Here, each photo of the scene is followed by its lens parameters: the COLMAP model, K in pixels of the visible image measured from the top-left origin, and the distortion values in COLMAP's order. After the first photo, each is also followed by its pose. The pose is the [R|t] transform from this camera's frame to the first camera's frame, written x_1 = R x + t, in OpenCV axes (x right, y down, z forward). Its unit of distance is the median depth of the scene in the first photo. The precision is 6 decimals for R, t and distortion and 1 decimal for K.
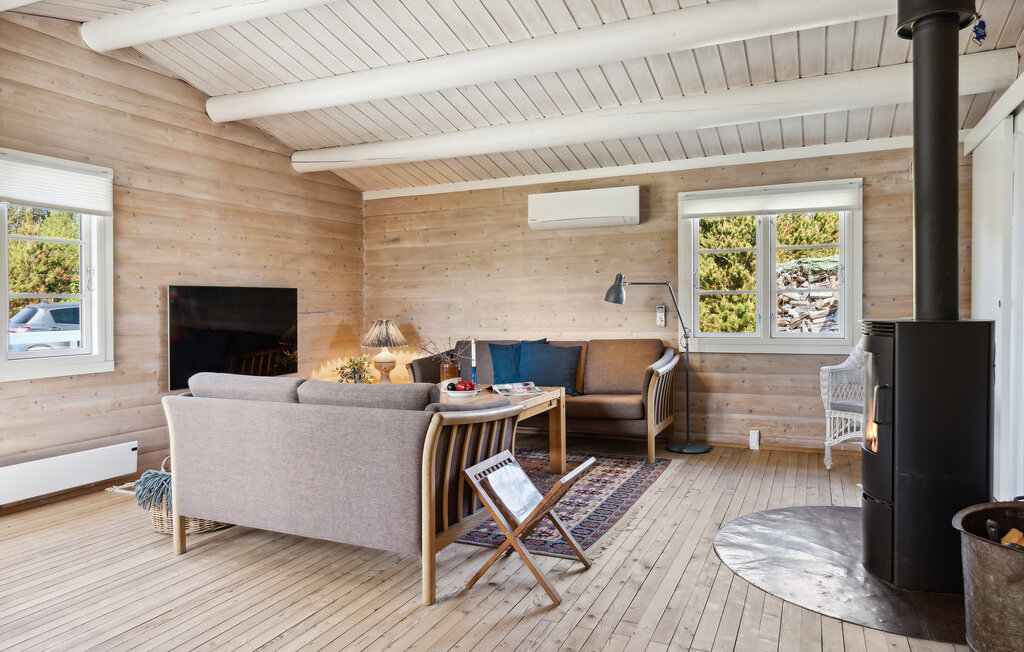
lens RADIAL K [[670.4, 0, 504.8], [0, 670.4, 321.7], [0, 0, 1]] dist [0.005542, 0.001262]
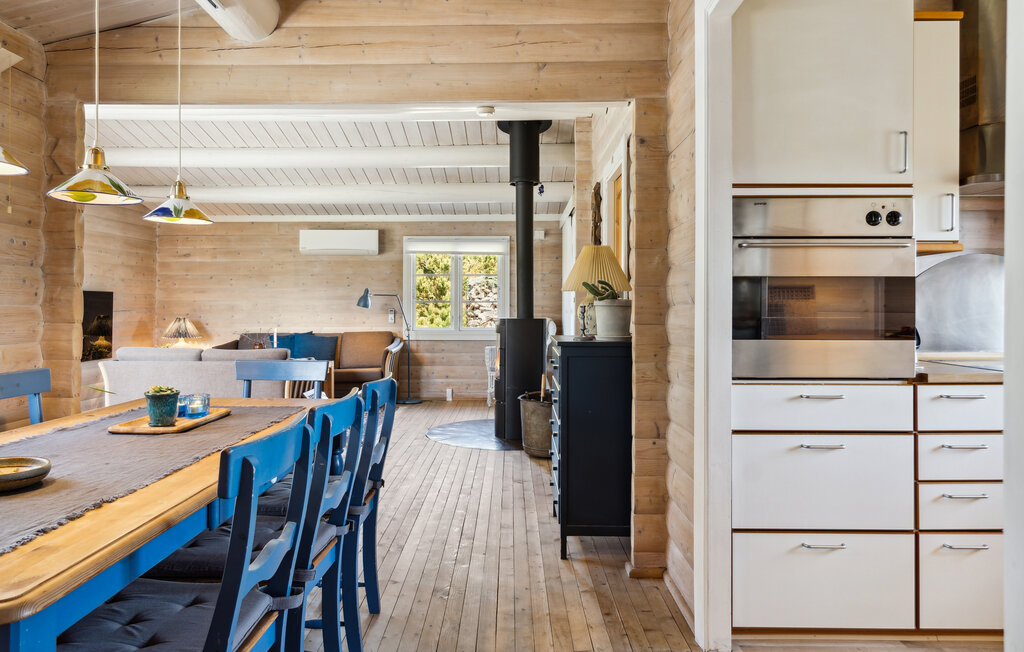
lens RADIAL K [[670.4, 0, 504.8], [0, 670.4, 321.7], [0, 0, 1]] dist [0.005542, 0.001262]
pose [[0.910755, 0.007058, 0.412887, -0.156868], [-0.004992, 0.999969, -0.006082, 0.011331], [-0.412917, 0.003478, 0.910762, -0.477165]]
